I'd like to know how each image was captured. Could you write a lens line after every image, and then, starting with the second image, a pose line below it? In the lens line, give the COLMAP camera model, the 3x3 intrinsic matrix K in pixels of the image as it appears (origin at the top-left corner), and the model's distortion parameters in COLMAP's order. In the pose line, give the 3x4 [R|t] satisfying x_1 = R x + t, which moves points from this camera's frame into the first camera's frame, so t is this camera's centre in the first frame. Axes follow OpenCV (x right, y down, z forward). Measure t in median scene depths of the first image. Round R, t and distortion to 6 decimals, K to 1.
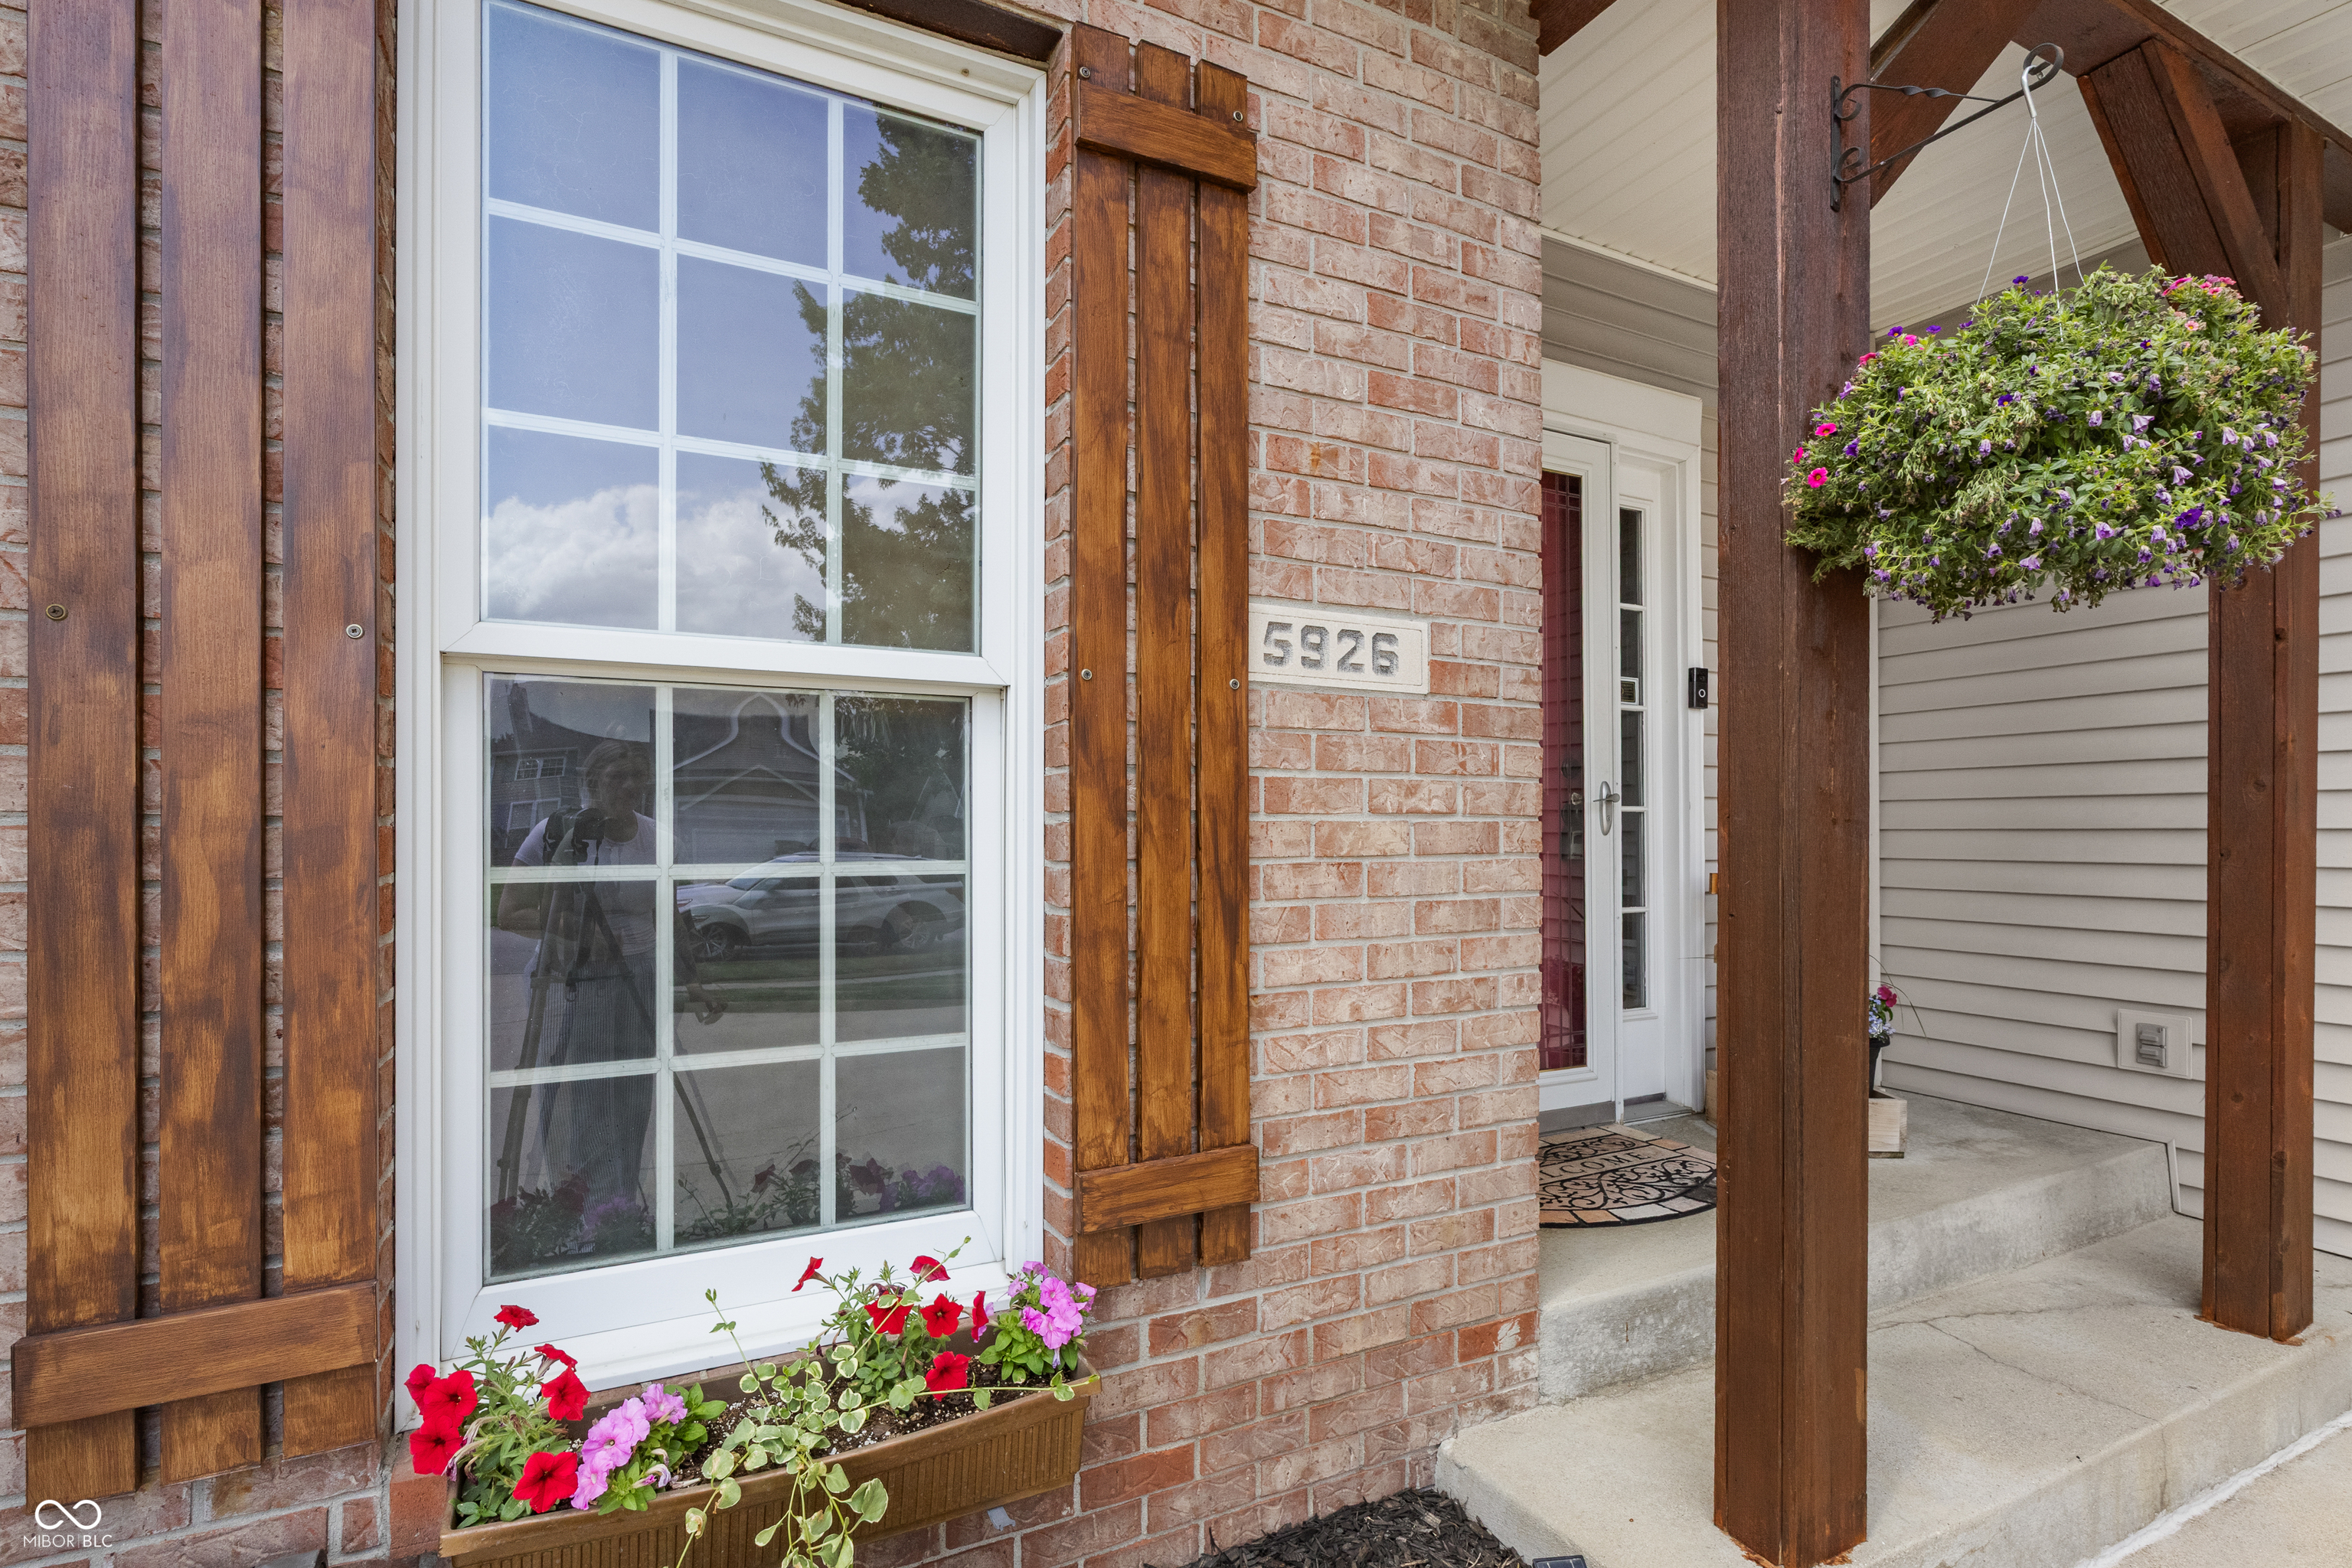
lens RADIAL K [[1140.9, 0, 1180.8], [0, 1140.9, 818.3], [0, 0, 1]] dist [-0.002488, -0.000623]
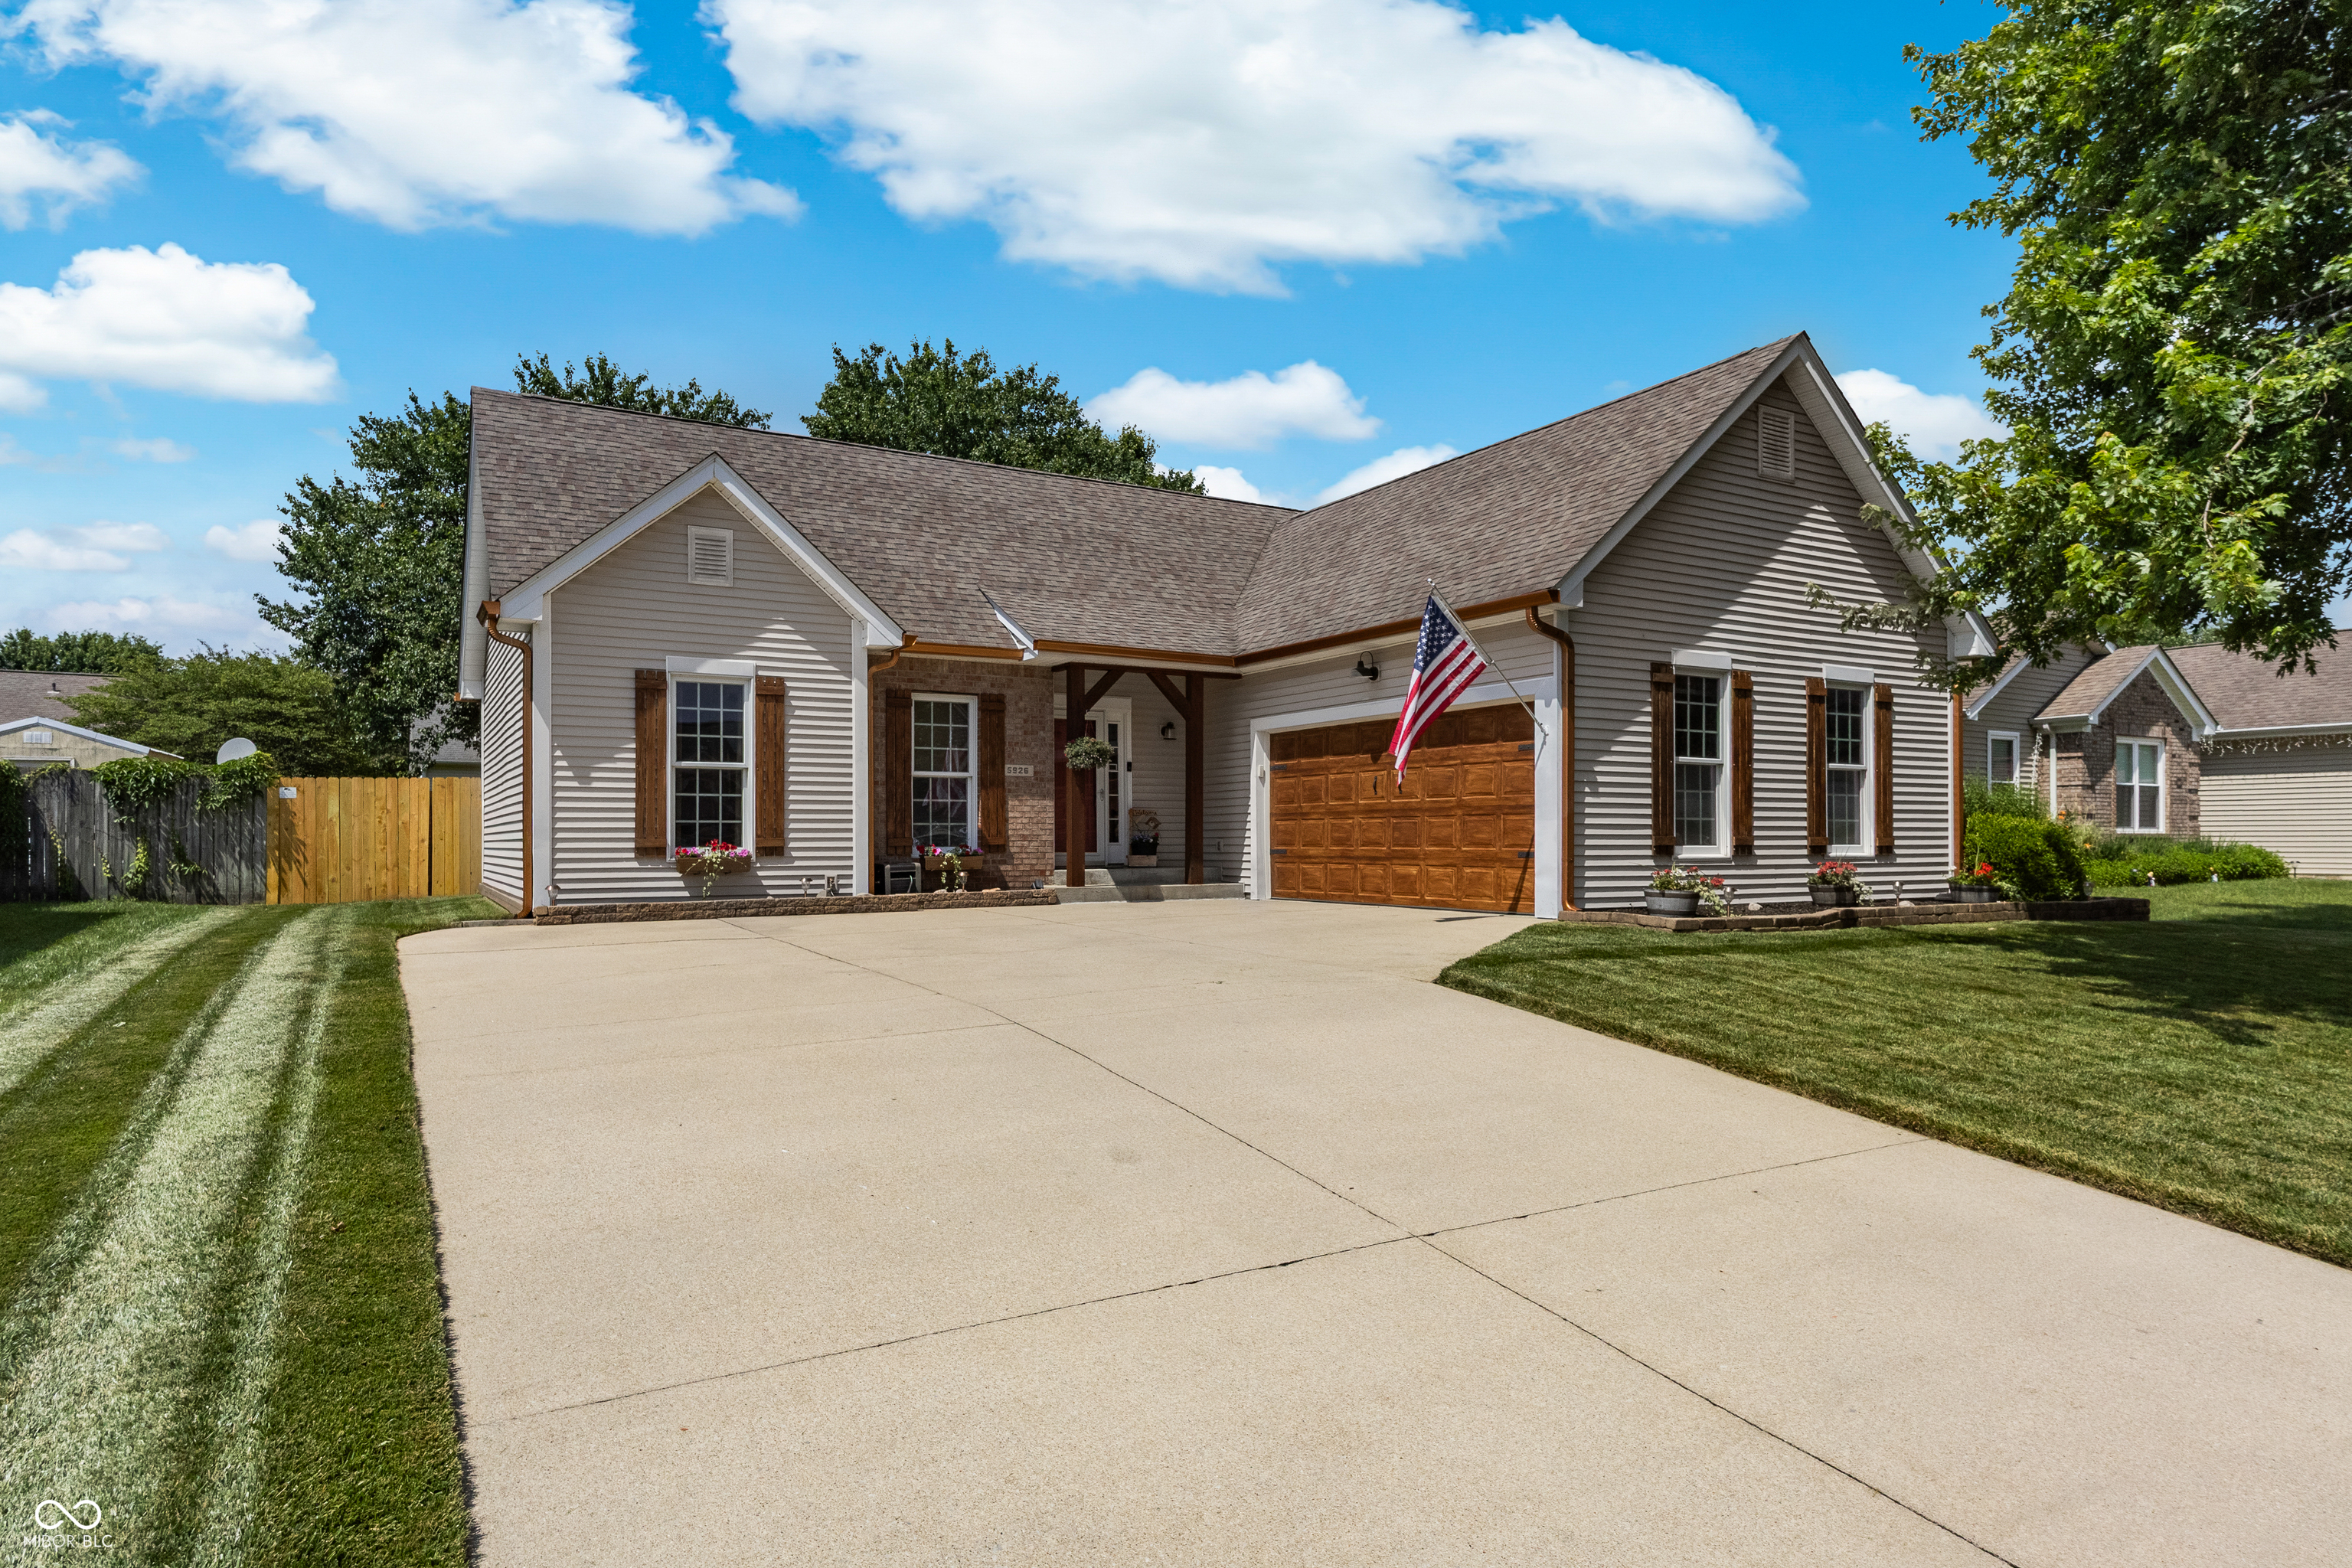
lens RADIAL K [[1356.4, 0, 1166.0], [0, 1356.4, 794.3], [0, 0, 1]] dist [0.001135, 0.000799]
pose [[0.998932, -0.003884, 0.046050, 0.671701], [0.005164, 0.999603, -0.027705, 0.241551], [-0.045924, 0.027914, 0.998555, -7.535834]]
